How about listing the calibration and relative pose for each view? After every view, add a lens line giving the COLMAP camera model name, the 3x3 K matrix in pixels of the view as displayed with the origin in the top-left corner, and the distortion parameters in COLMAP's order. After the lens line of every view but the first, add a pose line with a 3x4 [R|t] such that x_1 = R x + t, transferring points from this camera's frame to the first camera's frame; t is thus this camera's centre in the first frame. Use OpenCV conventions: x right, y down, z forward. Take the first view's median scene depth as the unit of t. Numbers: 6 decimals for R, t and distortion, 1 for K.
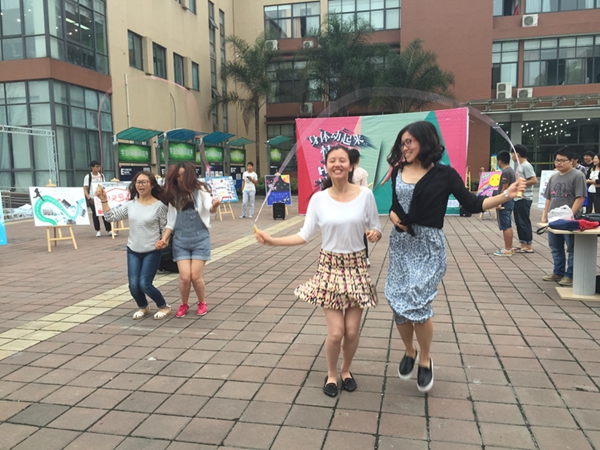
lens RADIAL K [[505.0, 0, 300.0], [0, 505.0, 225.0], [0, 0, 1]] dist [0.073071, -0.132318]
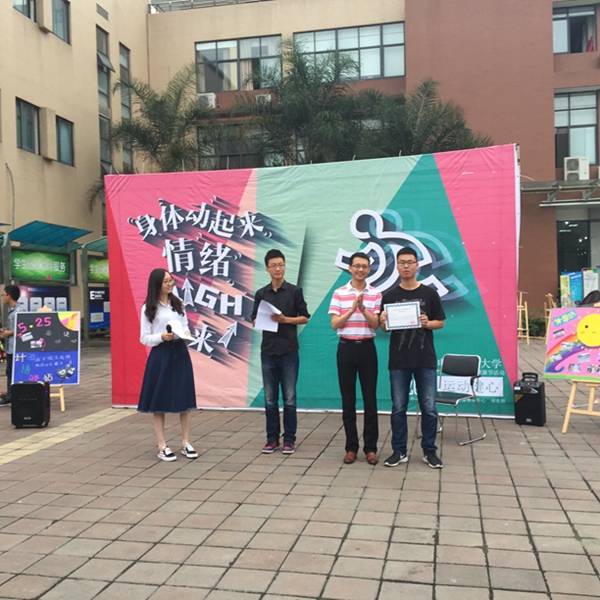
lens RADIAL K [[667.5, 0, 298.8], [0, 667.5, 272.7], [0, 0, 1]] dist [0.017985, 0.012509]
pose [[0.999966, 0.004764, -0.006708, 0.081440], [-0.005656, 0.990126, -0.140064, -0.028761], [0.005975, 0.140097, 0.990120, 0.245933]]
